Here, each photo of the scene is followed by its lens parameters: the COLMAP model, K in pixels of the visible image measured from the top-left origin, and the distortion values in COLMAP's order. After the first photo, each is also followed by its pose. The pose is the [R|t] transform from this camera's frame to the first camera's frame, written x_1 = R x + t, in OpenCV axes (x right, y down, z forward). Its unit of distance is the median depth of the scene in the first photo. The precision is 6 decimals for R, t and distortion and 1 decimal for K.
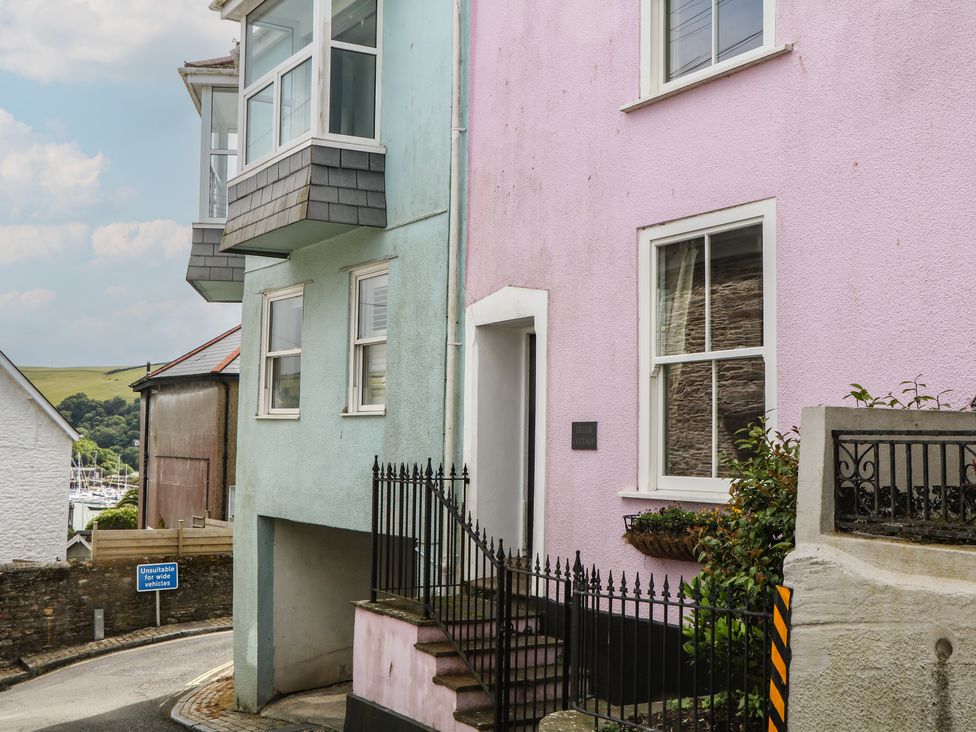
lens RADIAL K [[1258.2, 0, 488.0], [0, 1258.2, 366.0], [0, 0, 1]] dist [-0.033143, -0.008558]
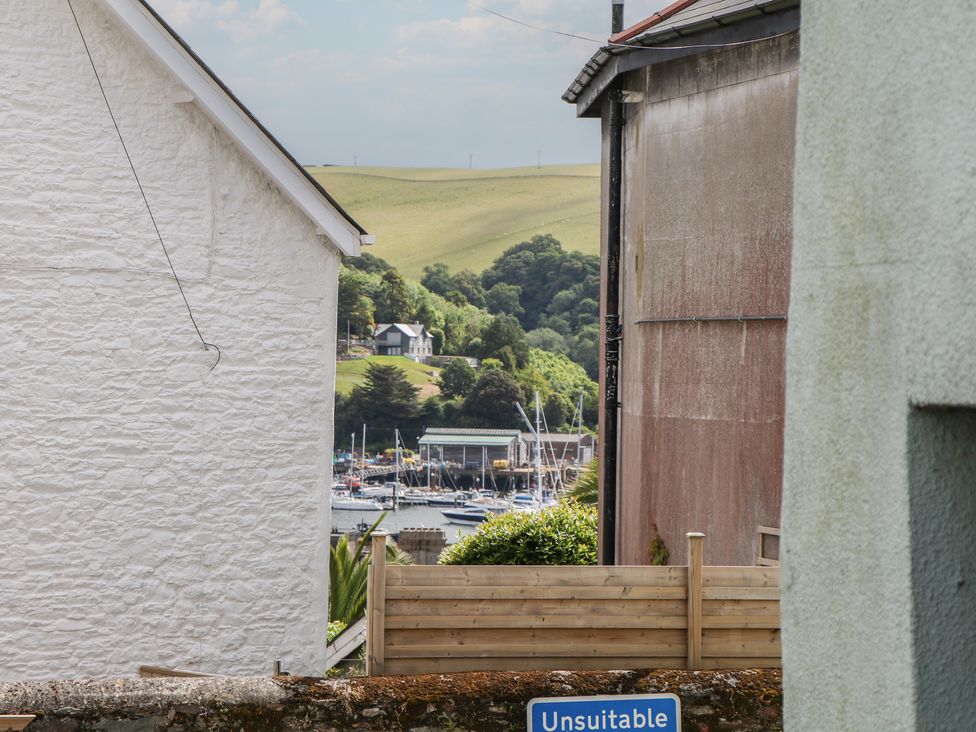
lens RADIAL K [[3132.0, 0, 488.0], [0, 3132.0, 366.0], [0, 0, 1]] dist [0.148197, 0.580744]
pose [[0.938218, -0.001632, -0.346042, -0.052151], [0.017903, 0.998879, 0.043830, 0.051837], [0.345582, -0.047318, 0.937195, 0.331276]]
